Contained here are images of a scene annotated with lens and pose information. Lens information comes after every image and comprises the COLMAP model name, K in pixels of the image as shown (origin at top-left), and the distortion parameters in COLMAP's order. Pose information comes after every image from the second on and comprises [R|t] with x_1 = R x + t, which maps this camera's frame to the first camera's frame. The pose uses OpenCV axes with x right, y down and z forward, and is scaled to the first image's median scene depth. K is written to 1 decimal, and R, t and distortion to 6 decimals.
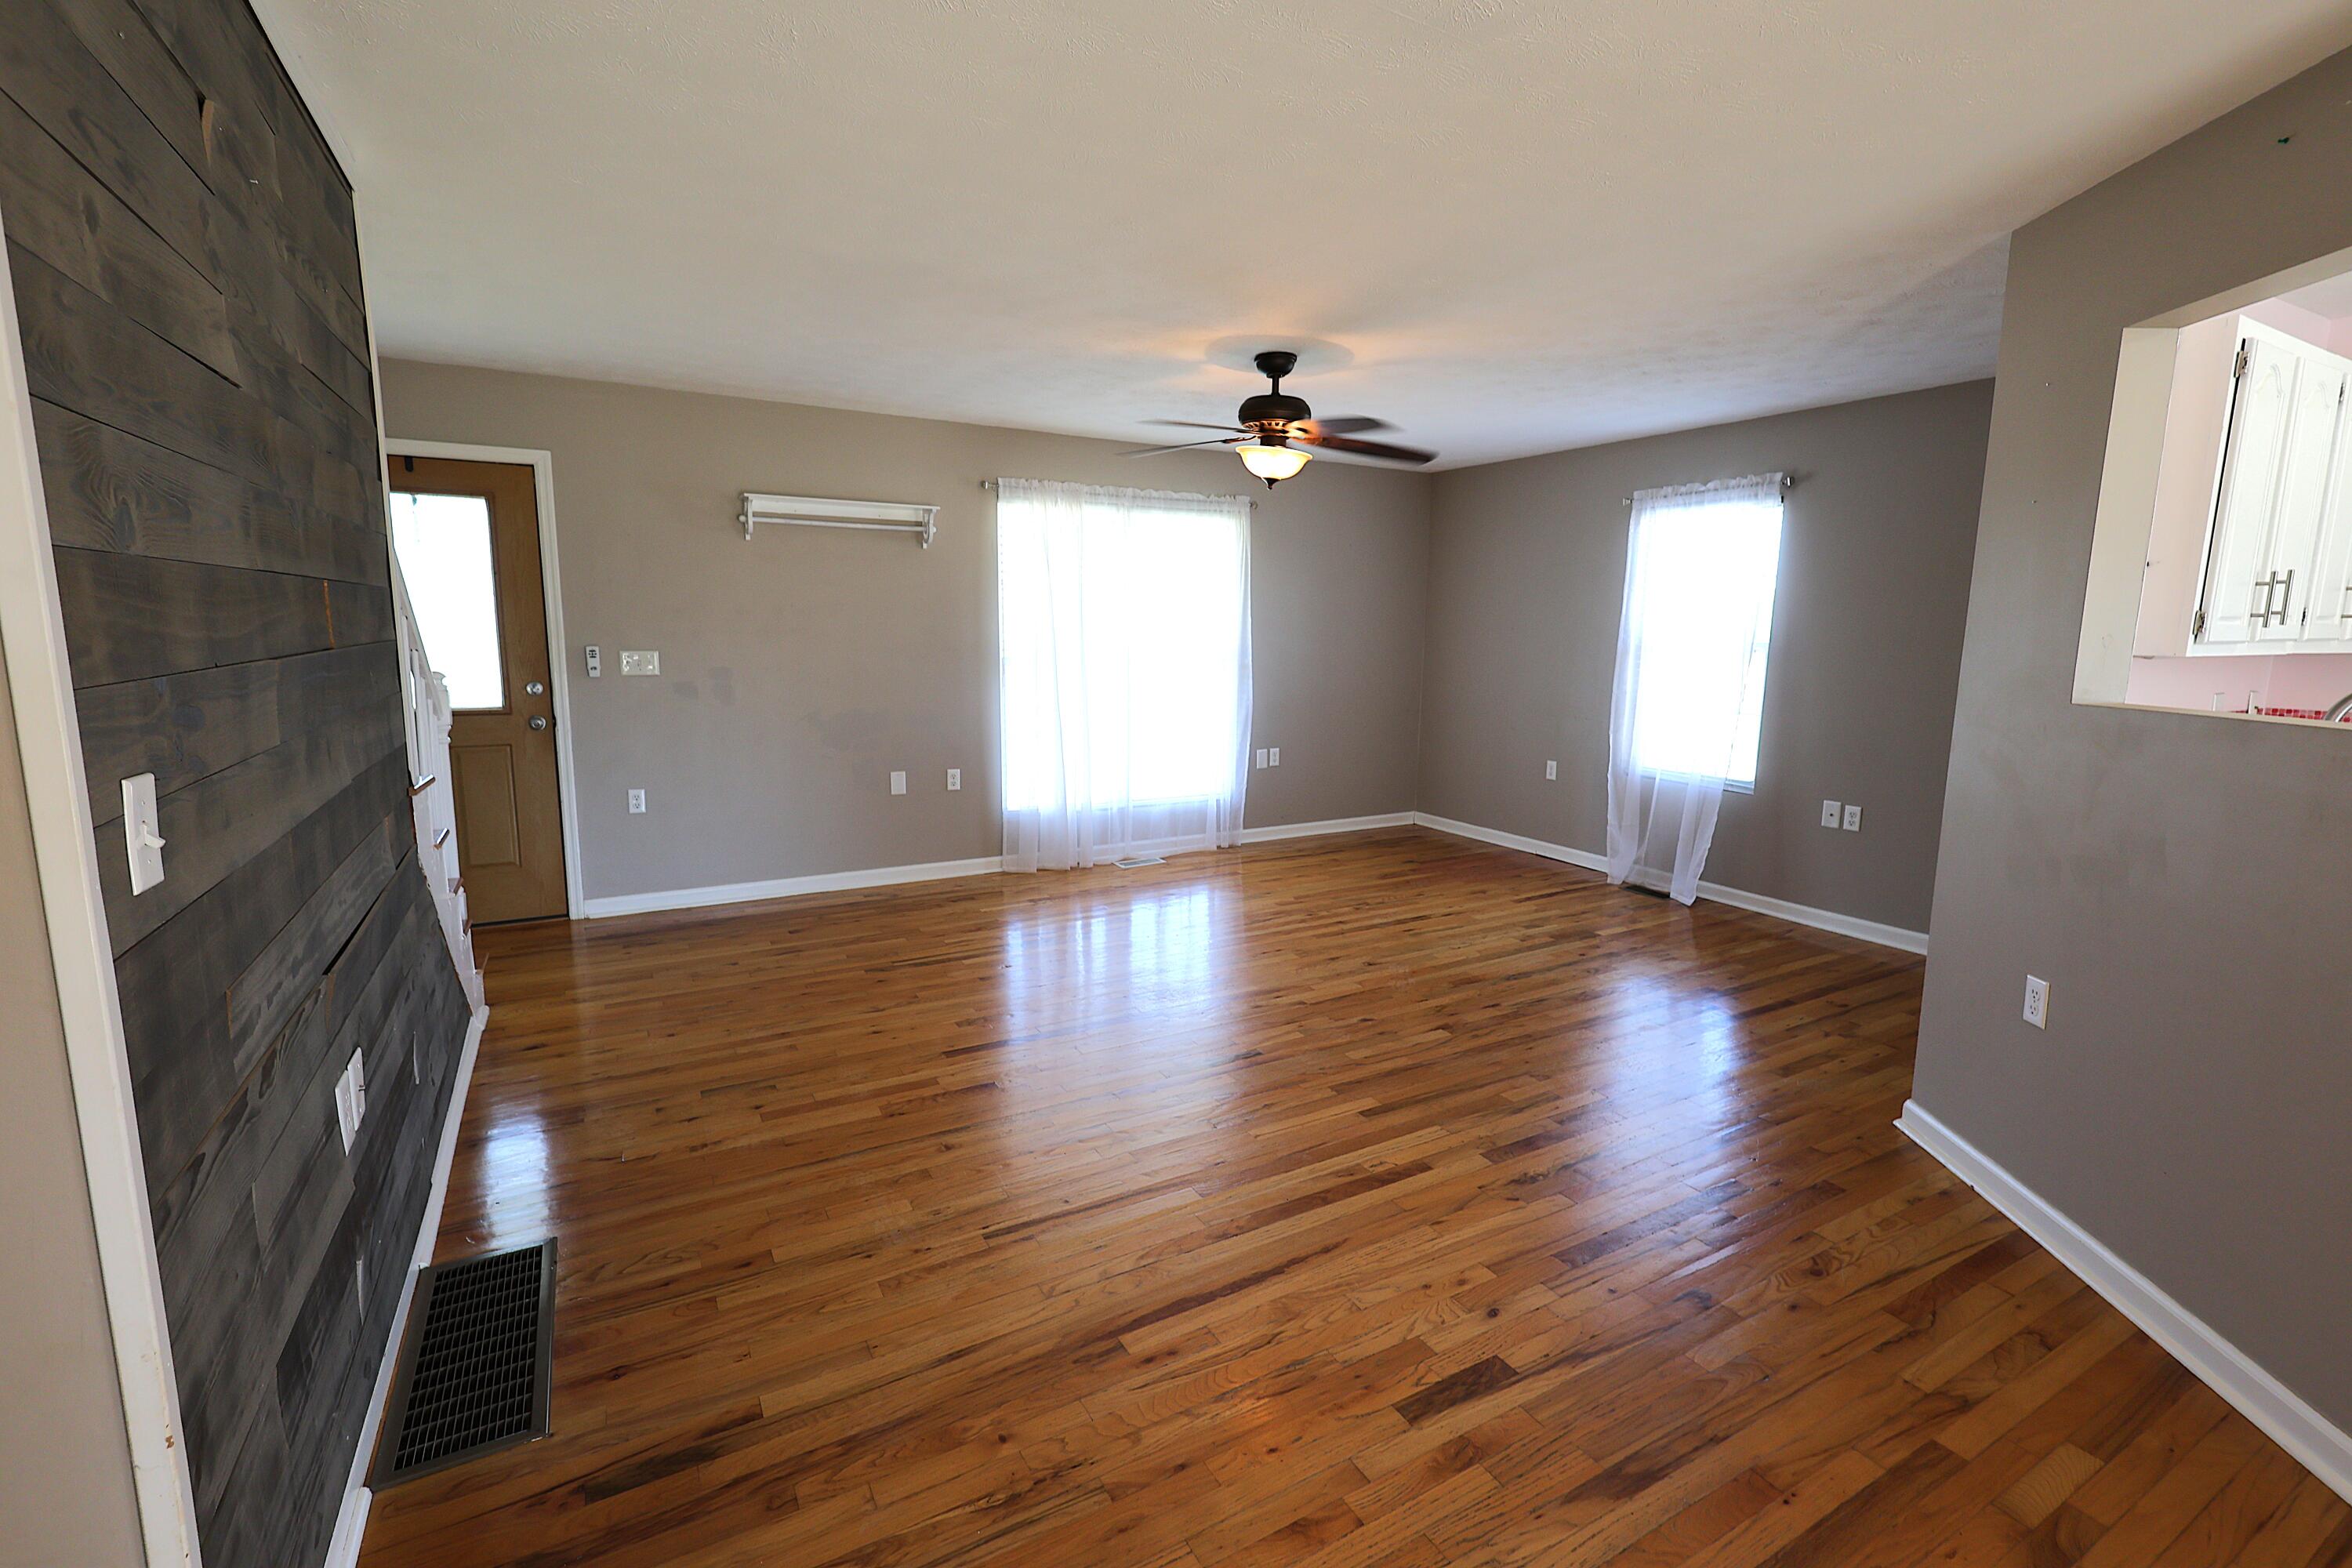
lens RADIAL K [[1022.4, 0, 1175.4], [0, 1022.4, 777.5], [0, 0, 1]] dist [0.002344, 0.000114]
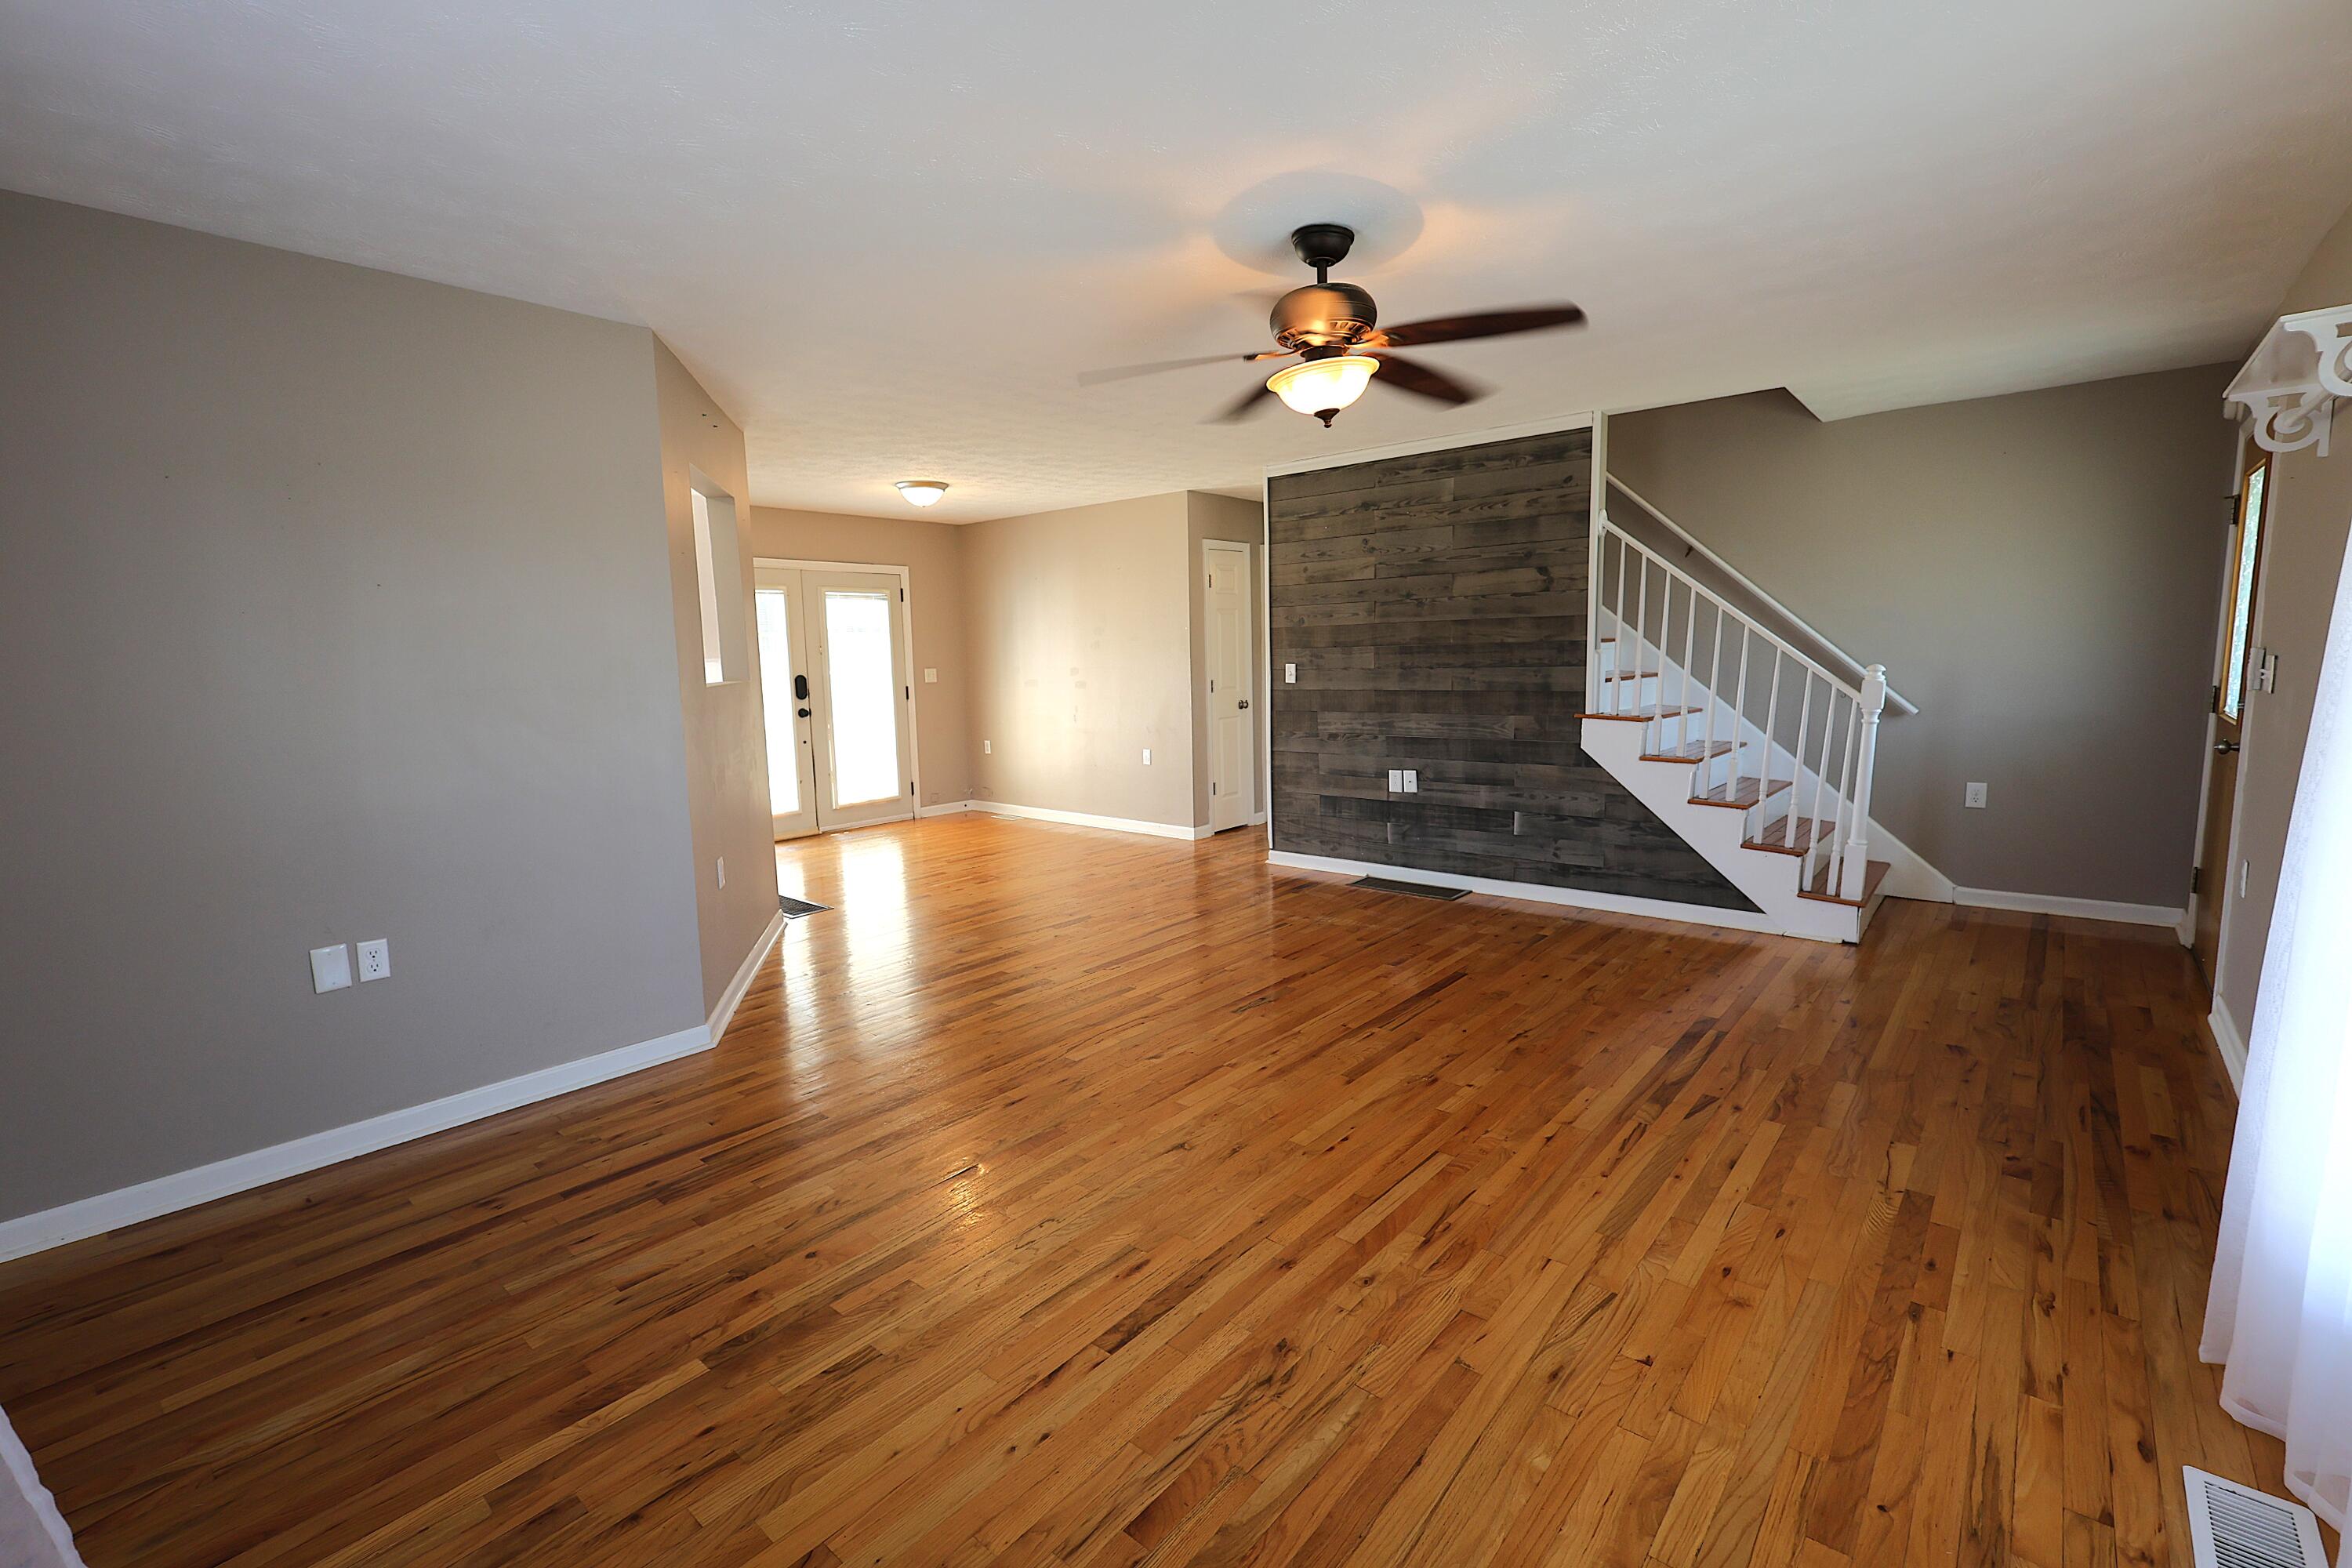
lens RADIAL K [[1010.8, 0, 1175.7], [0, 1010.8, 778.0], [0, 0, 1]] dist [0.001529, -0.000103]
pose [[-0.940861, 0.052245, -0.334742, 0.431417], [-0.038413, 0.965216, 0.258616, -0.226521], [0.336609, 0.256180, -0.906127, 1.651227]]
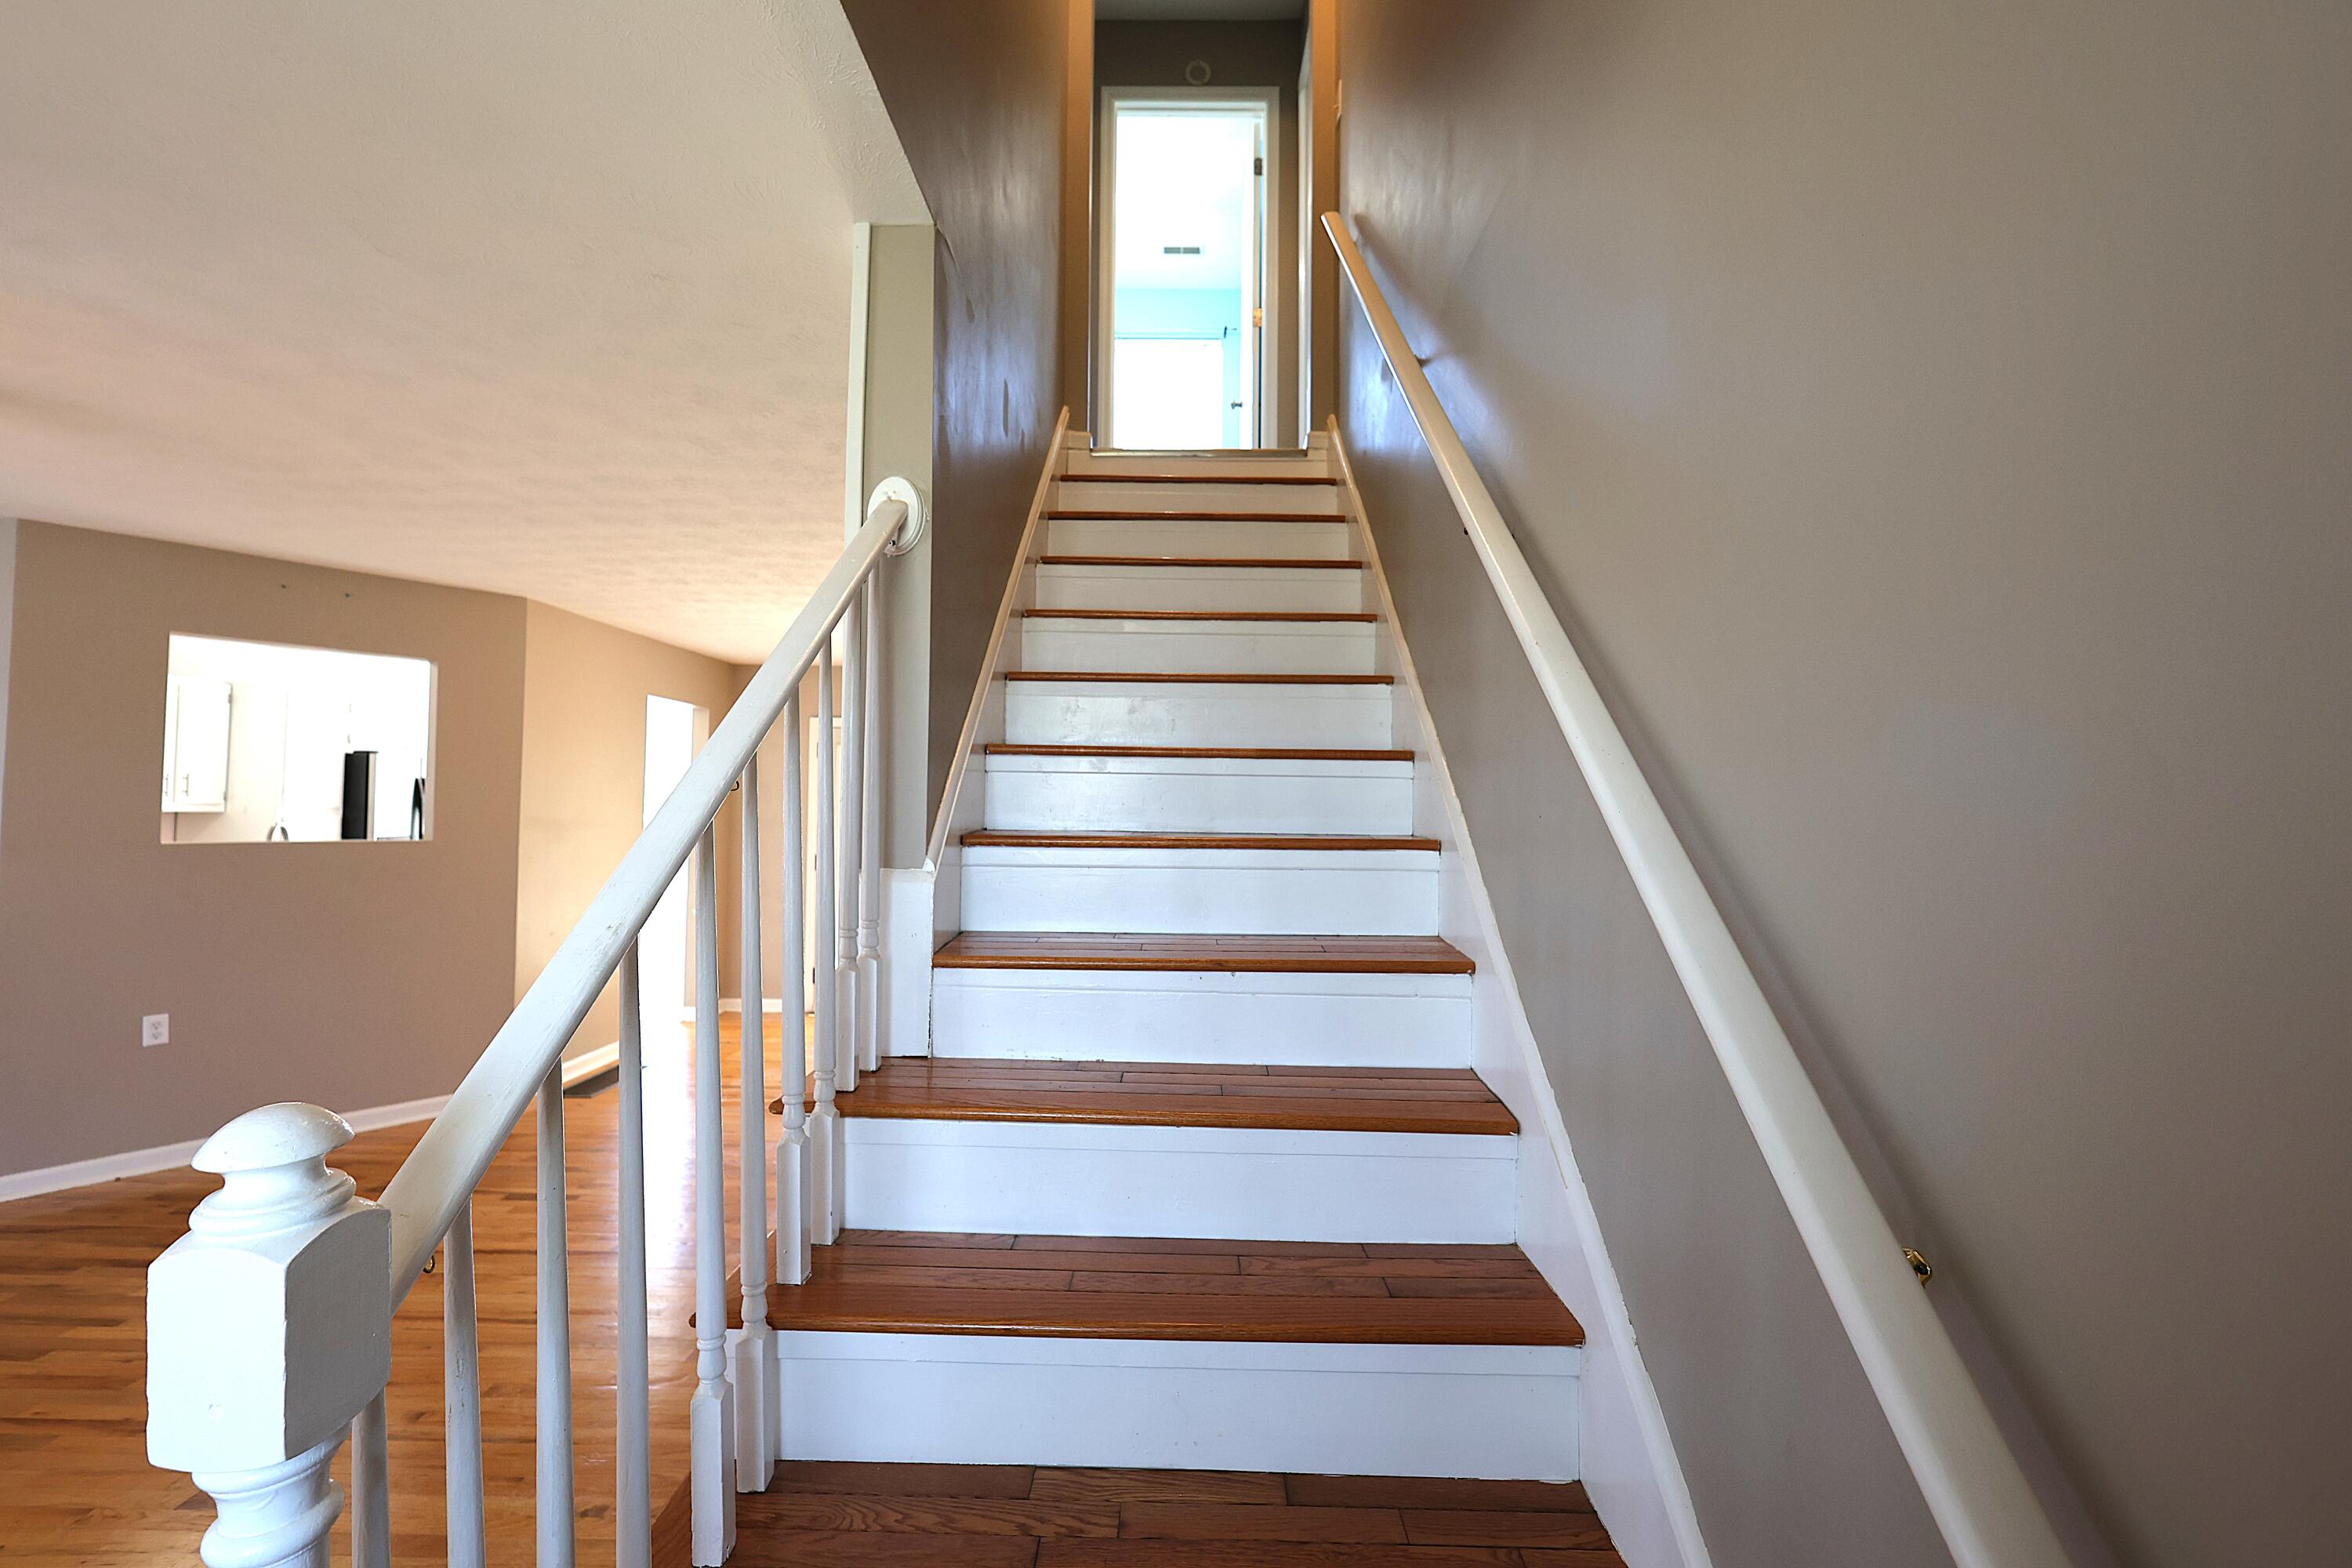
lens RADIAL K [[1017.3, 0, 1179.6], [0, 1017.3, 778.7], [0, 0, 1]] dist [0.002528, 0.000711]
pose [[-0.863072, -0.001202, 0.505079, -0.839800], [0.057722, 0.993211, 0.100998, -0.149533], [-0.501771, 0.116323, -0.857143, 0.949251]]
